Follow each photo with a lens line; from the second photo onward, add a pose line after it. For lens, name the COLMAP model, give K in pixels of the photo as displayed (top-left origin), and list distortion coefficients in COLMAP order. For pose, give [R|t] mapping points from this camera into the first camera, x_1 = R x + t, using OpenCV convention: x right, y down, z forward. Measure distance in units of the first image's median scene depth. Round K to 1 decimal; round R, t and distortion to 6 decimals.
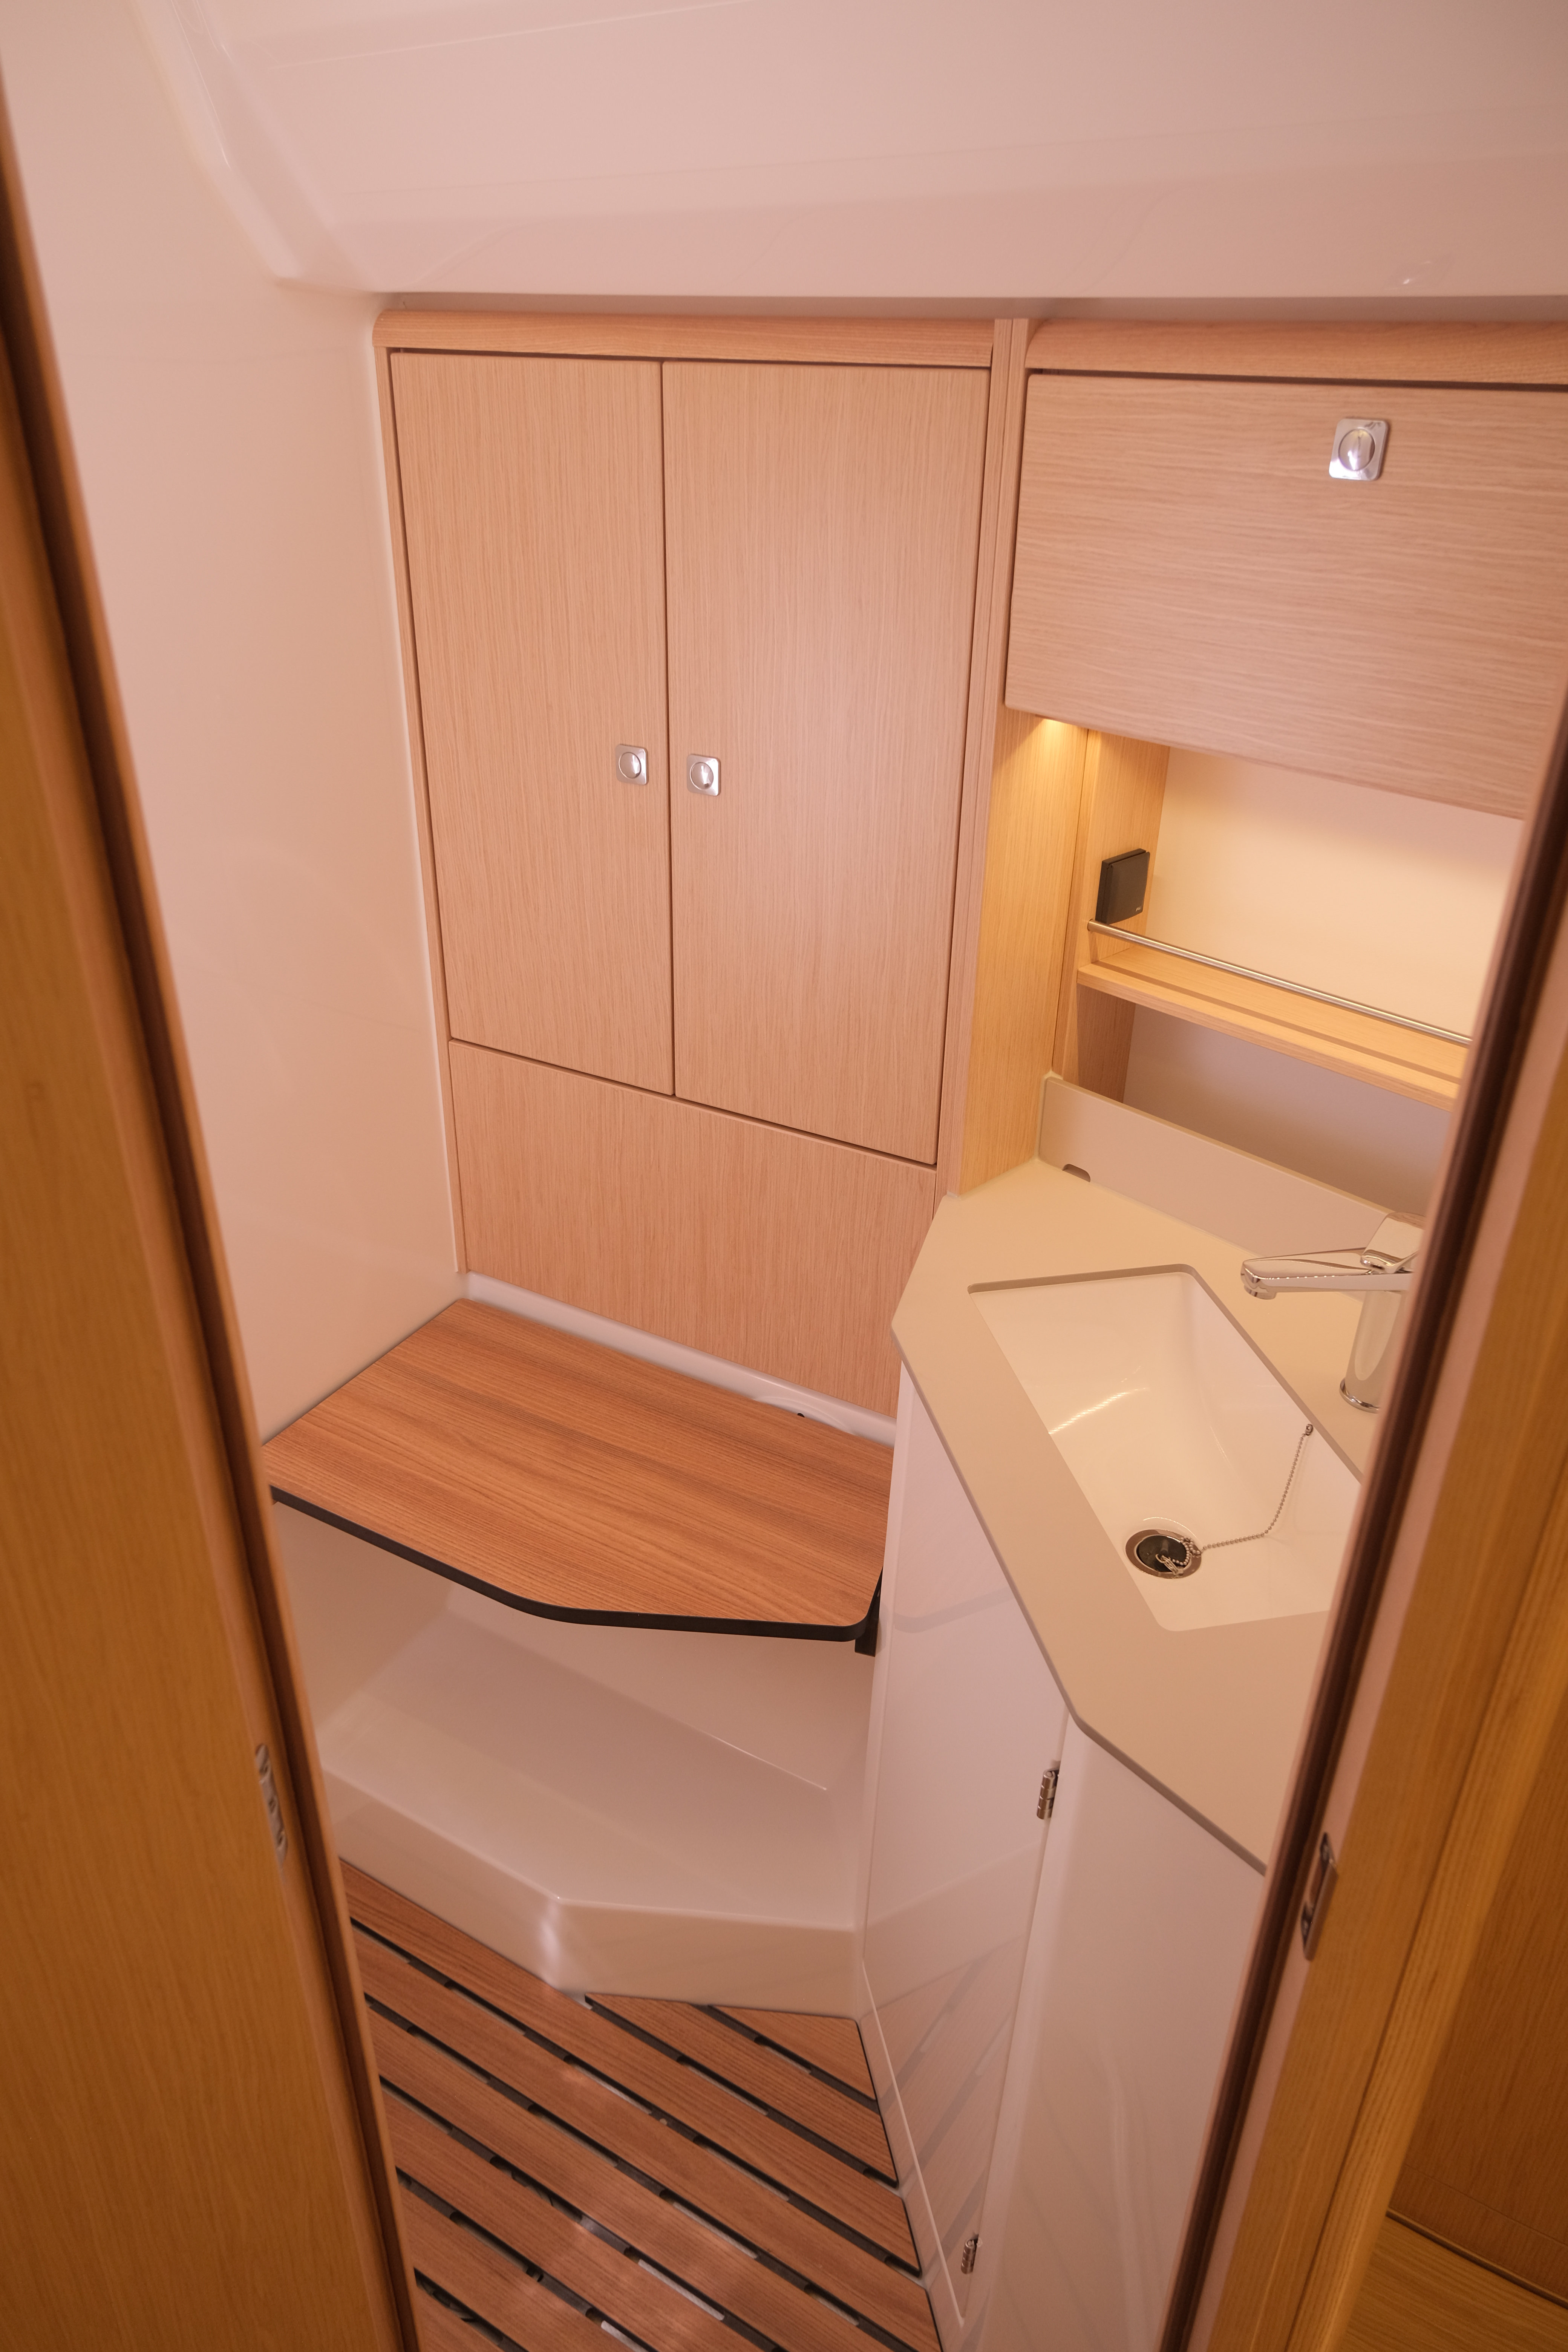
lens RADIAL K [[1596.6, 0, 760.9], [0, 1596.6, 1176.4], [0, 0, 1]] dist [-0.000826, 0.022844]
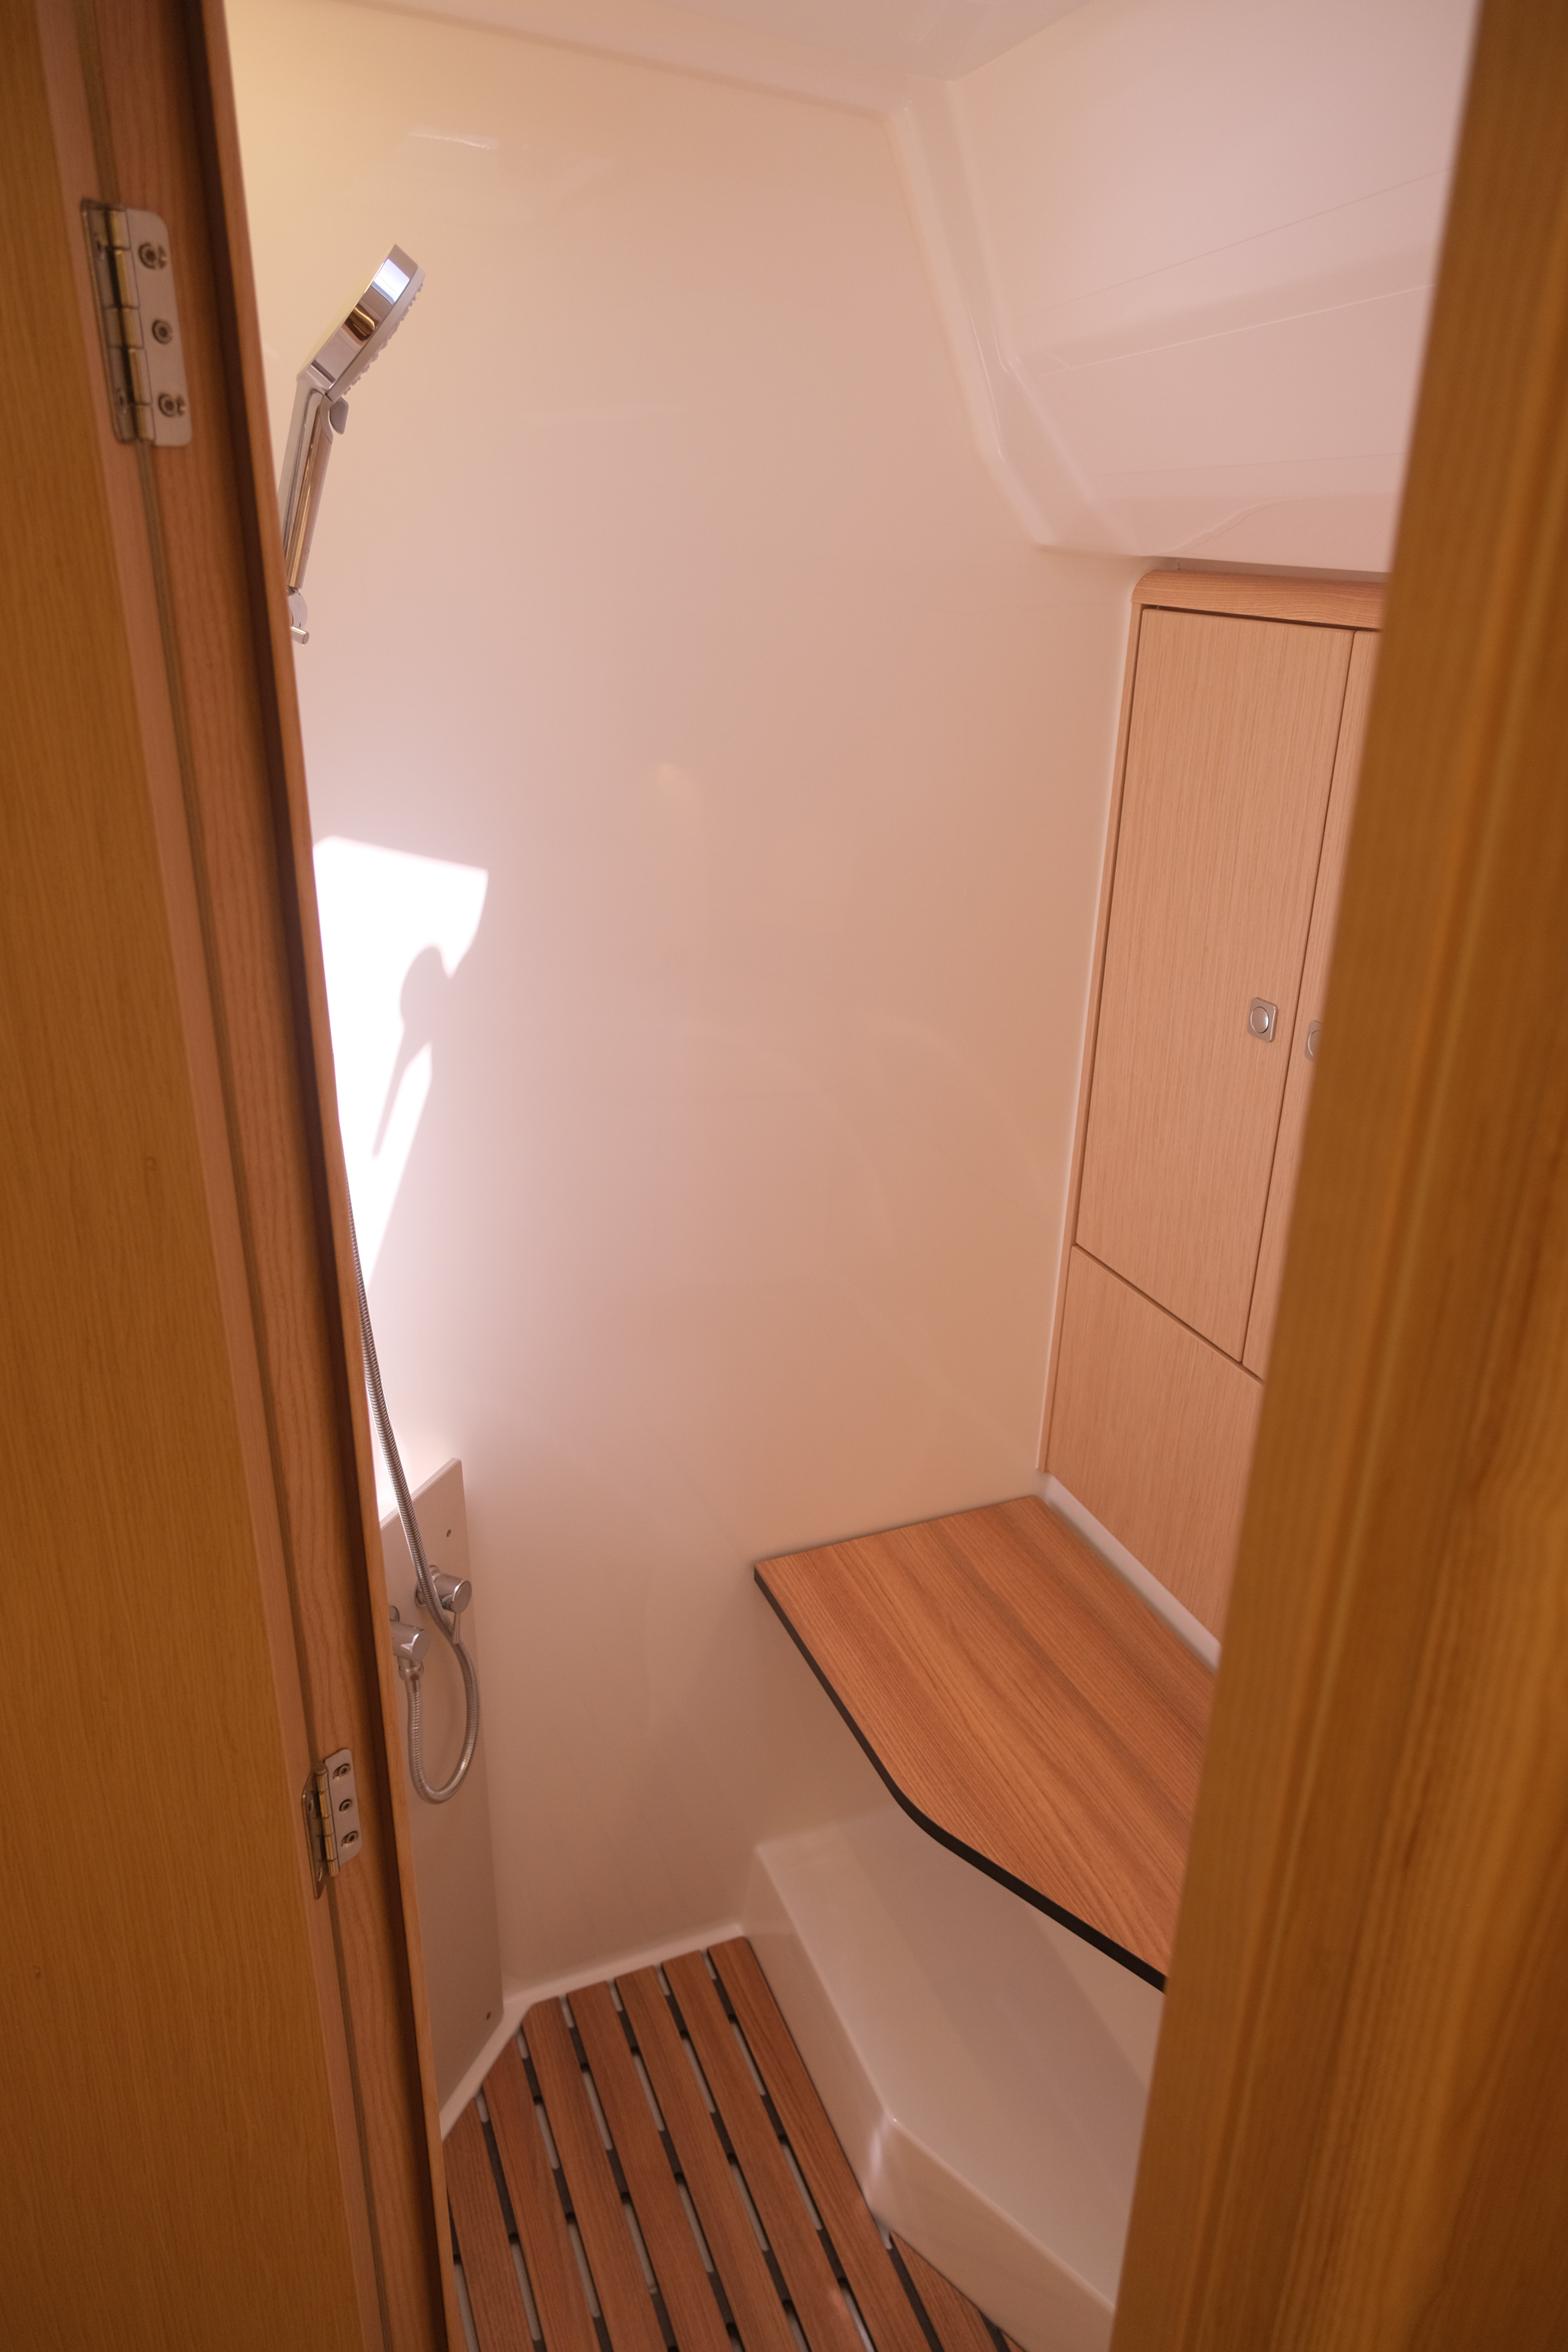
lens RADIAL K [[1596.6, 0, 760.9], [0, 1596.6, 1176.4], [0, 0, 1]] dist [-0.000826, 0.022844]
pose [[0.787777, 0.240186, -0.567202, 0.235497], [-0.300823, 0.953577, -0.014009, -0.058501], [0.537506, 0.181663, 0.823460, 0.053911]]
